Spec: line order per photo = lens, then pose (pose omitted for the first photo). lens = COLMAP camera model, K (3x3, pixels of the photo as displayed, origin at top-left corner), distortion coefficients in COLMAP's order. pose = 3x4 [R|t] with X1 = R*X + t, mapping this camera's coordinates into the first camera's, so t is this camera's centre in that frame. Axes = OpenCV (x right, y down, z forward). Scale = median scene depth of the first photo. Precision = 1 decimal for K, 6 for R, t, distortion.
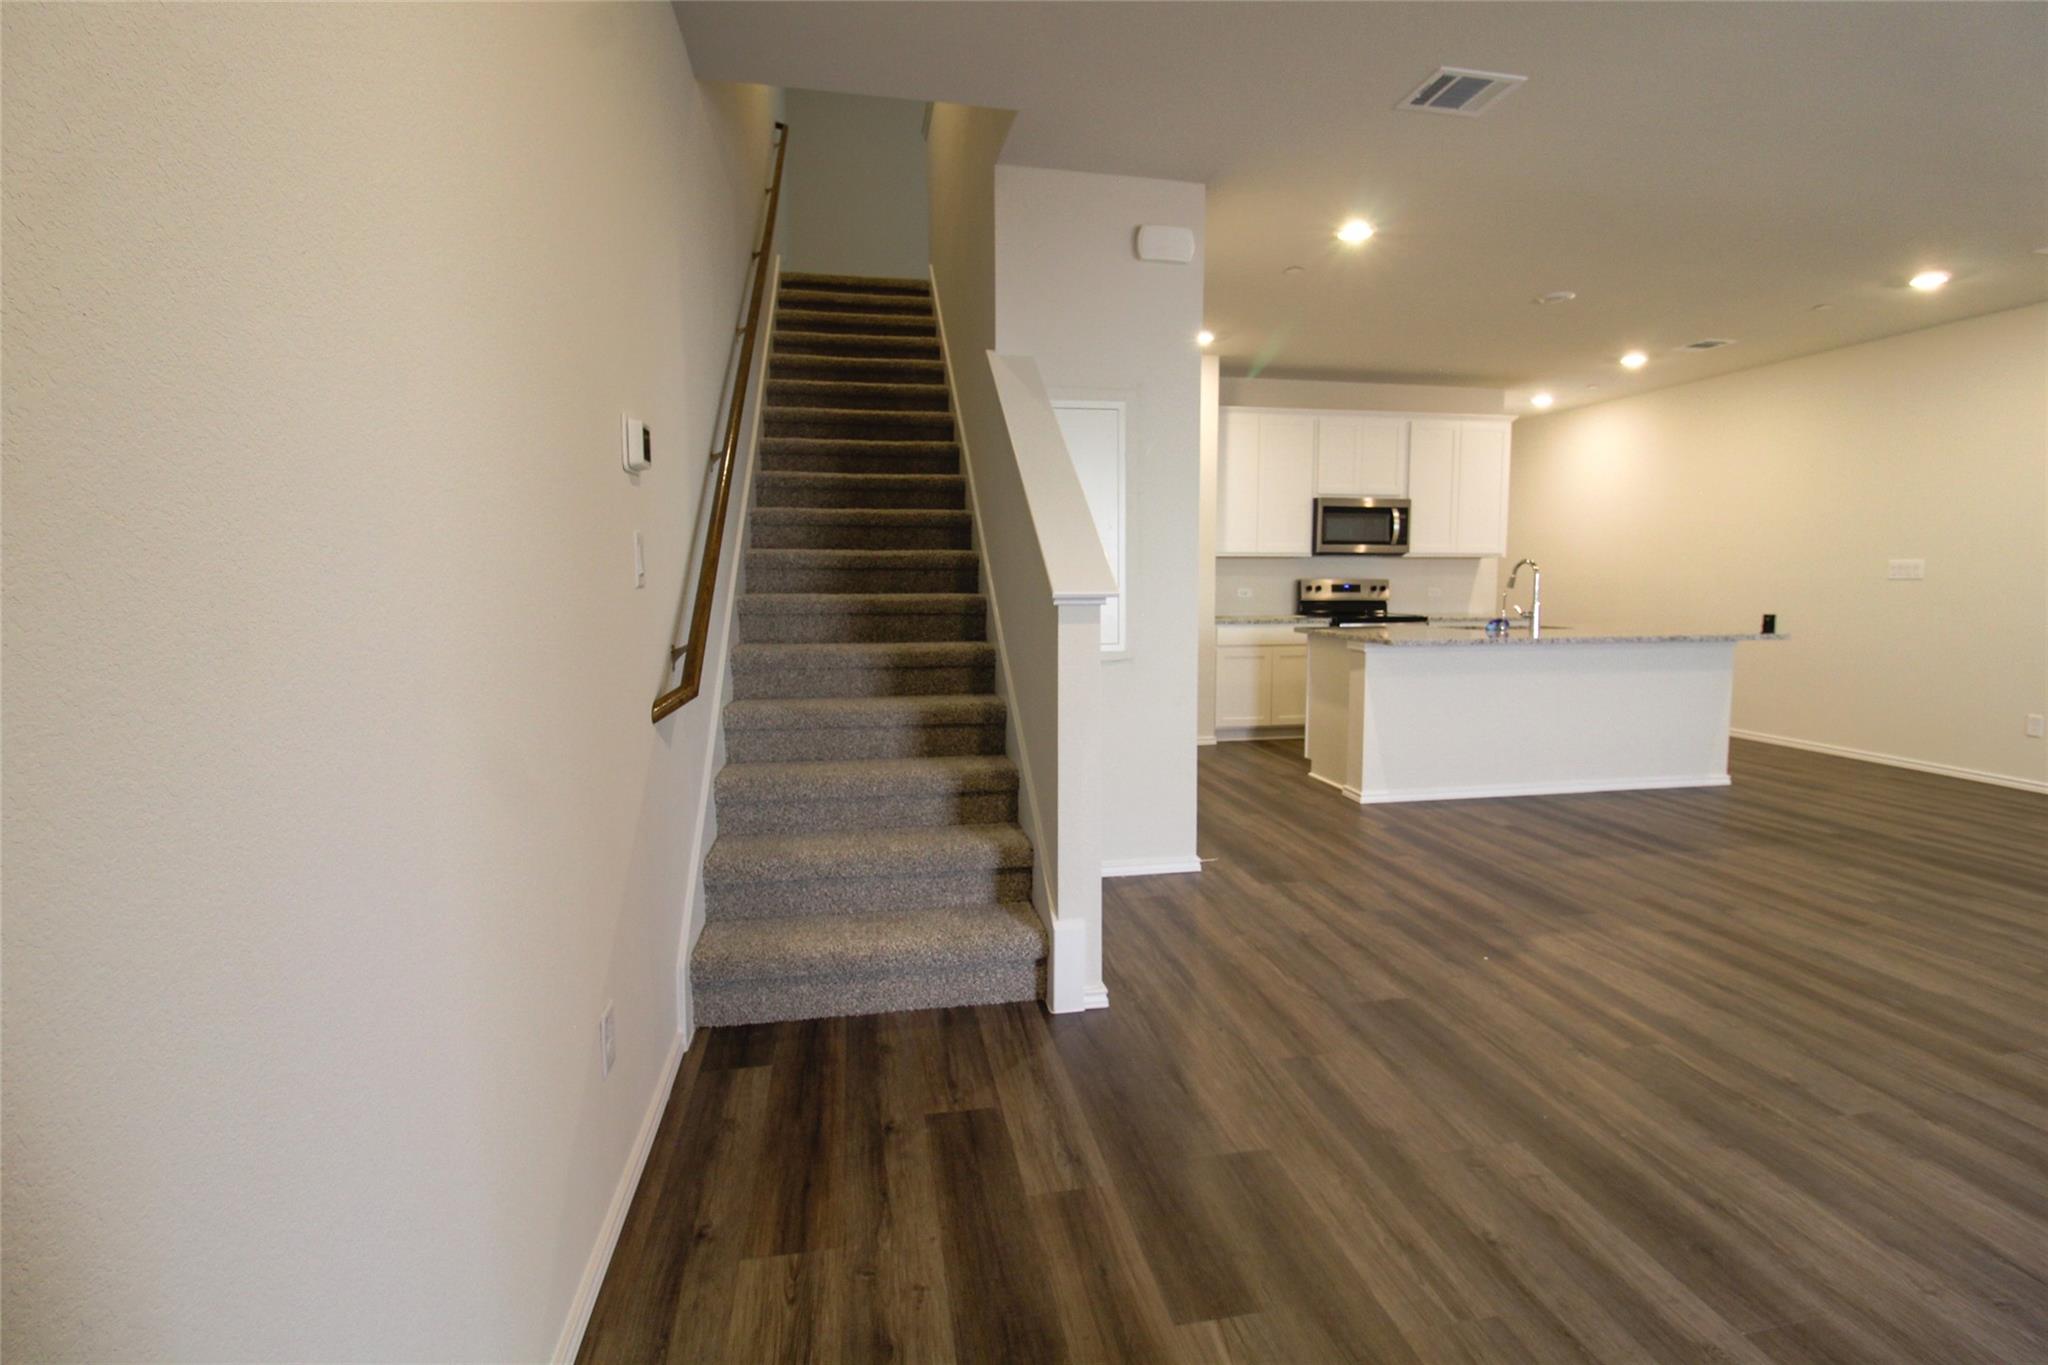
lens RADIAL K [[963.5, 0, 1038.8], [0, 963.5, 659.6], [0, 0, 1]] dist [0.001832, -0.013293]
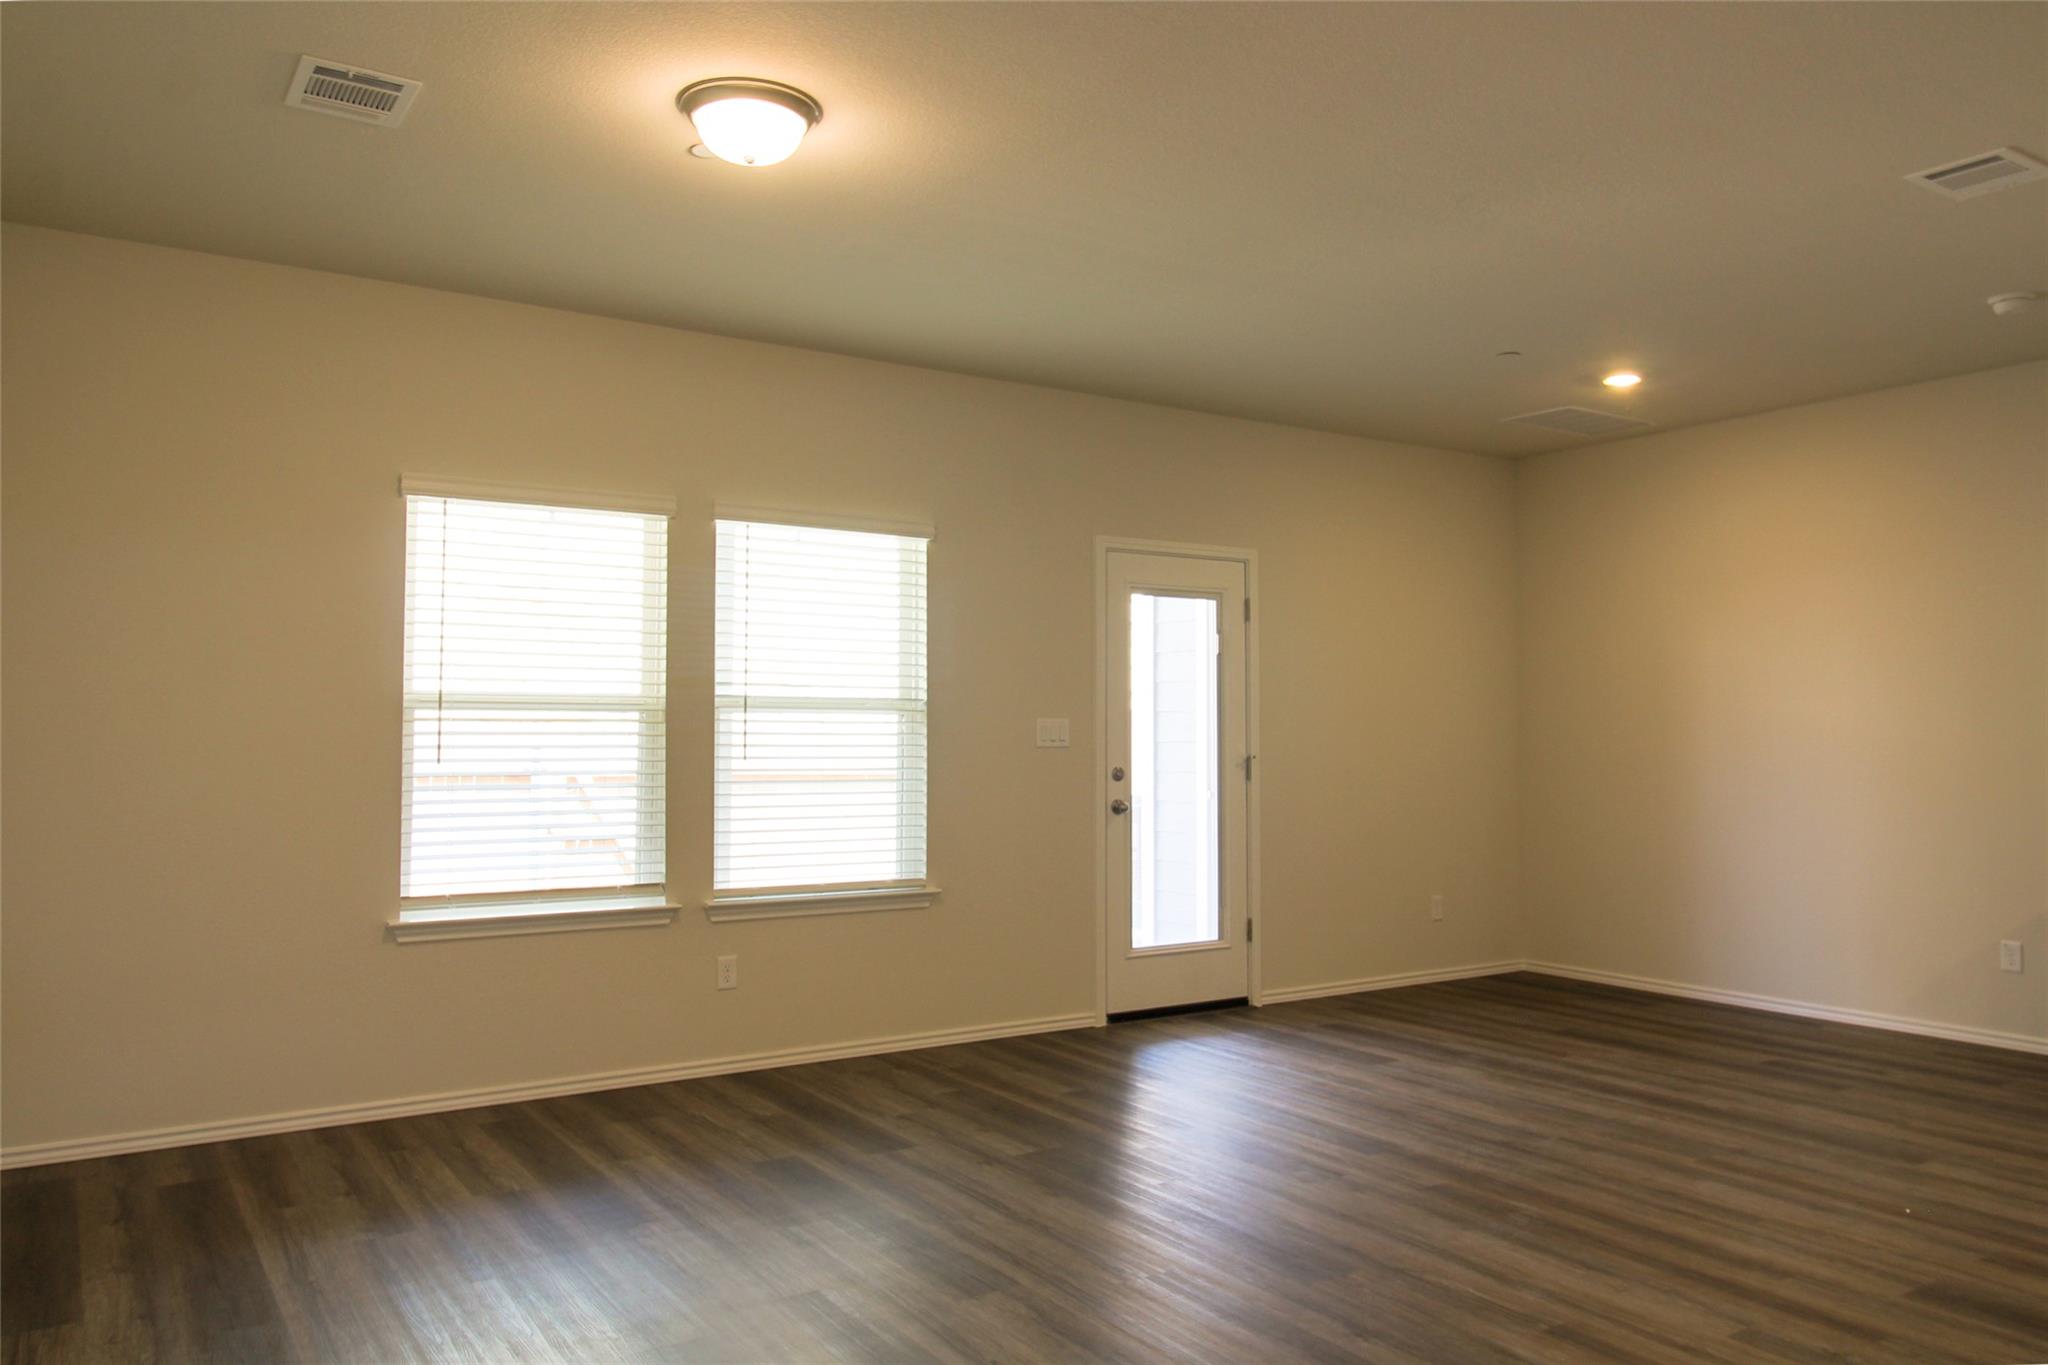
lens RADIAL K [[1486.9, 0, 1030.7], [0, 1486.9, 678.6], [0, 0, 1]] dist [0.008941, -0.003217]
pose [[-0.927894, -0.012334, -0.372639, 1.123925], [-0.029378, 0.998764, 0.040094, -0.117587], [0.371684, 0.048150, -0.927110, 1.278210]]
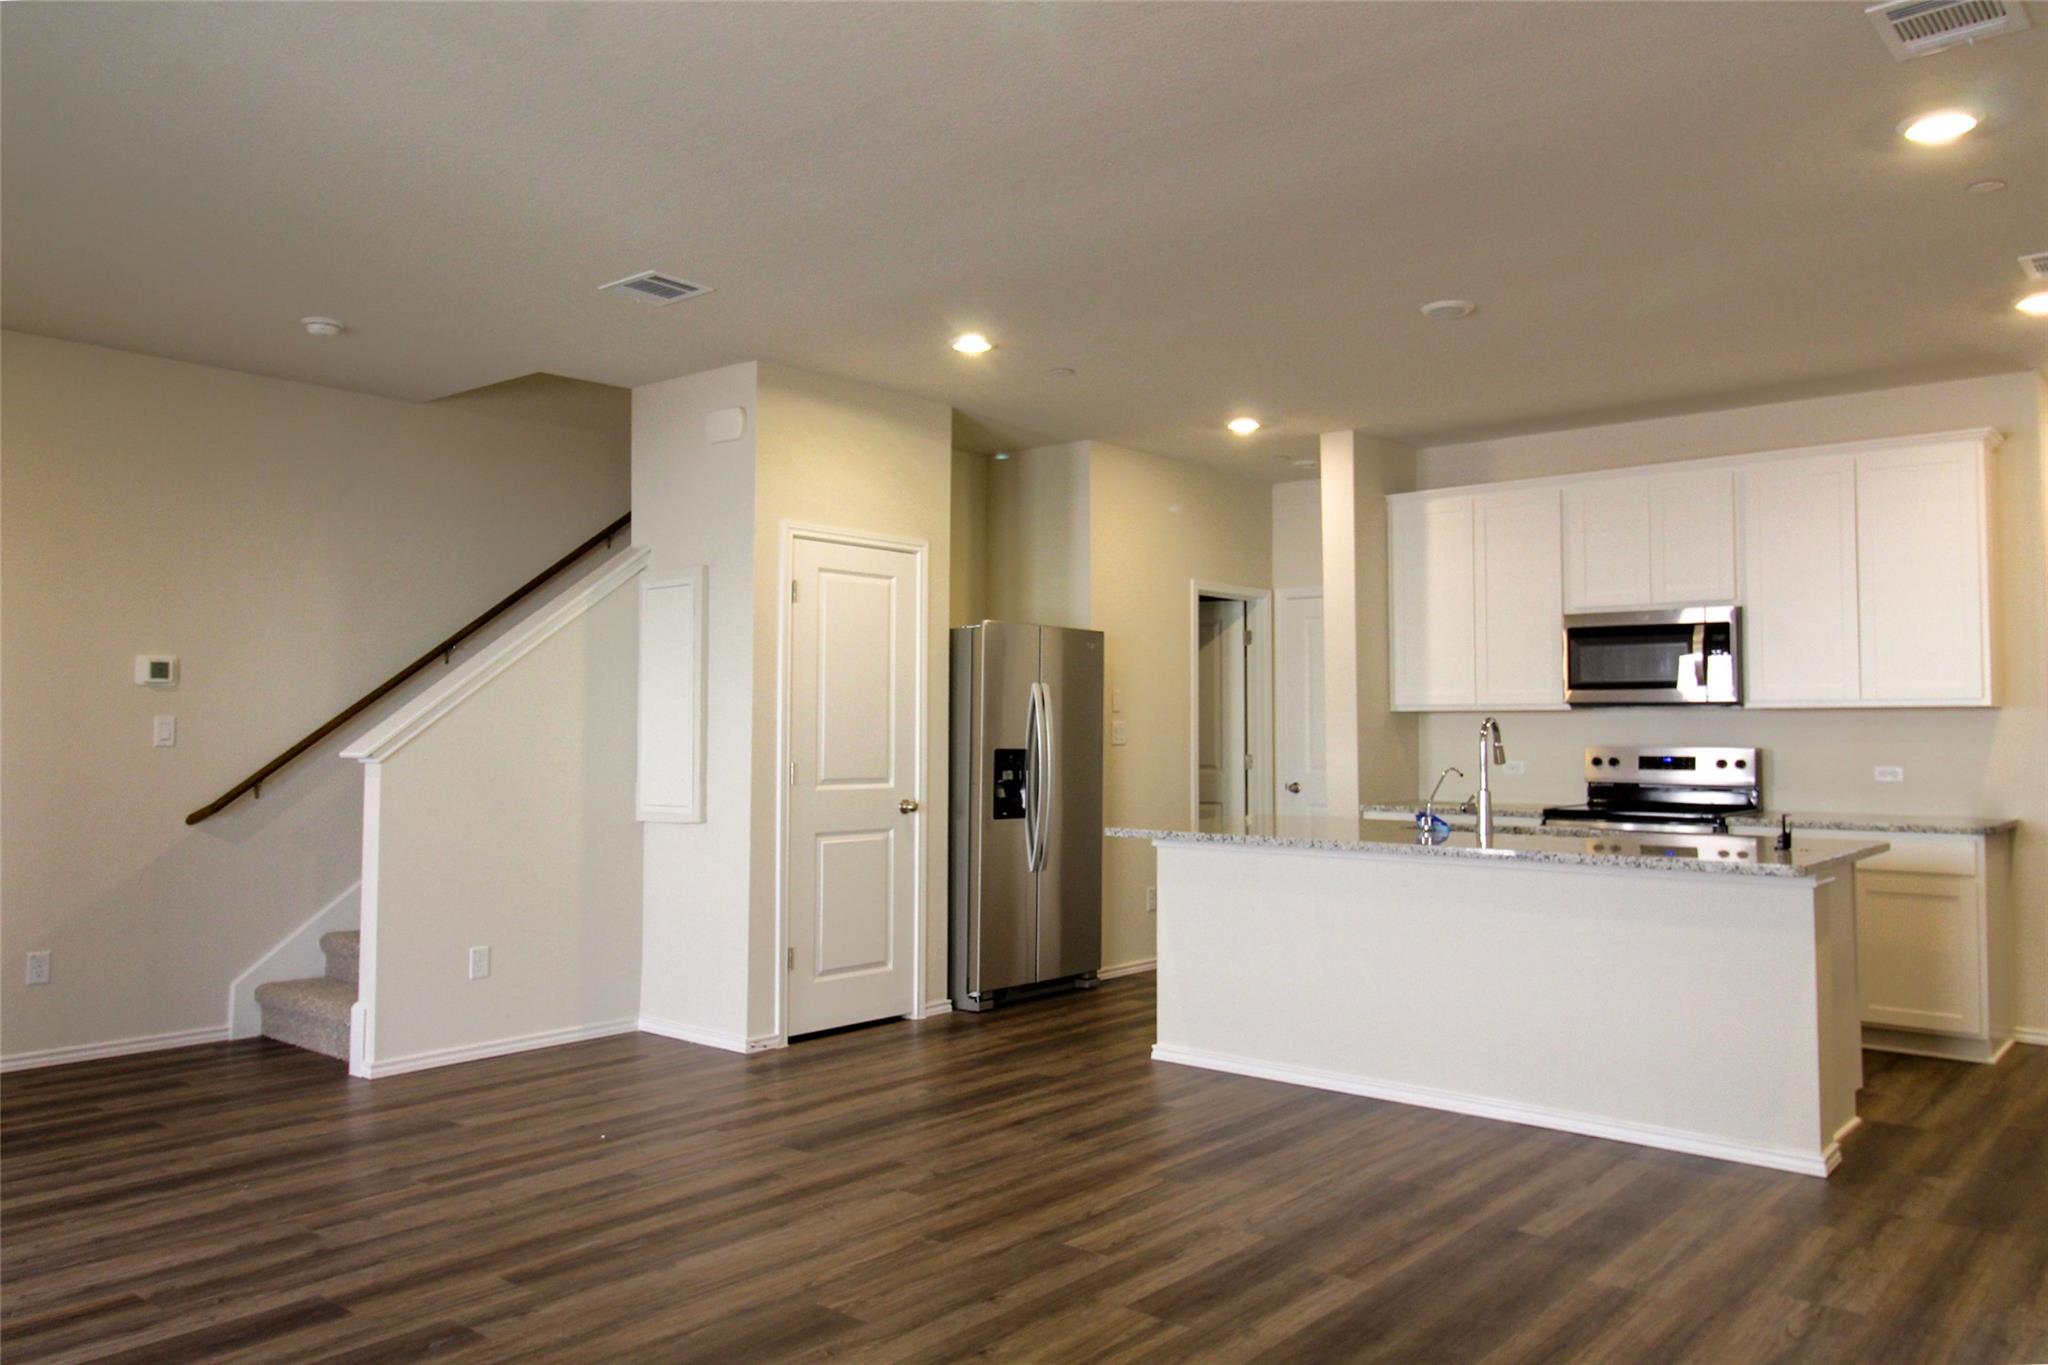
lens RADIAL K [[1486.9, 0, 1030.7], [0, 1486.9, 678.6], [0, 0, 1]] dist [0.008941, -0.003217]
pose [[0.625509, -0.023031, -0.779877, 1.319219], [-0.069023, 0.994012, -0.084715, -0.037093], [0.777158, 0.106820, 0.620174, 0.238839]]
